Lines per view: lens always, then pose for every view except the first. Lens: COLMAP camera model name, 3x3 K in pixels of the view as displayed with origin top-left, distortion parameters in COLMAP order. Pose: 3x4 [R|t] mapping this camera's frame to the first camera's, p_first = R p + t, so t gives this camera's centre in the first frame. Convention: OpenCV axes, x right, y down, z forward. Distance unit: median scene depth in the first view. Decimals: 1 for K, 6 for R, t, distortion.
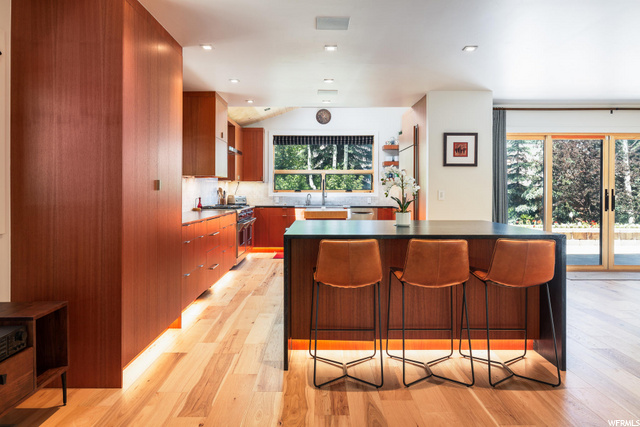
lens RADIAL K [[456.3, 0, 315.1], [0, 456.3, 190.6], [0, 0, 1]] dist [0.009695, 0.003152]
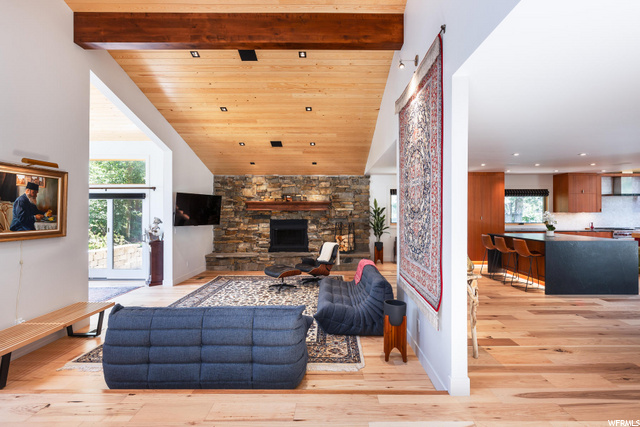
lens RADIAL K [[298.0, 0, 320.0], [0, 298.0, 211.6], [0, 0, 1]] dist [0.009193, -0.000426]
pose [[-0.027825, -0.003510, -0.999607, 0.791599], [0.000865, 0.999993, -0.003535, -0.021514], [0.999612, -0.000963, -0.027822, -0.066704]]
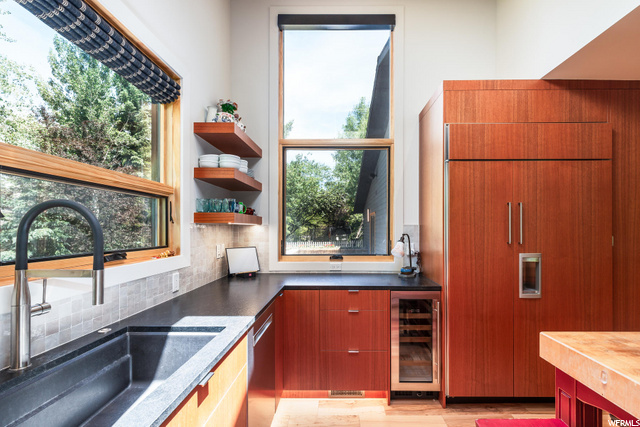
lens RADIAL K [[295.8, 0, 322.5], [0, 295.8, 227.5], [0, 0, 1]] dist [0.008063, -0.001430]
pose [[-0.004103, -0.003058, 0.999987, -0.088685], [0.000470, 0.999995, 0.003060, -0.017224], [-0.999991, 0.000482, -0.004101, 0.976266]]
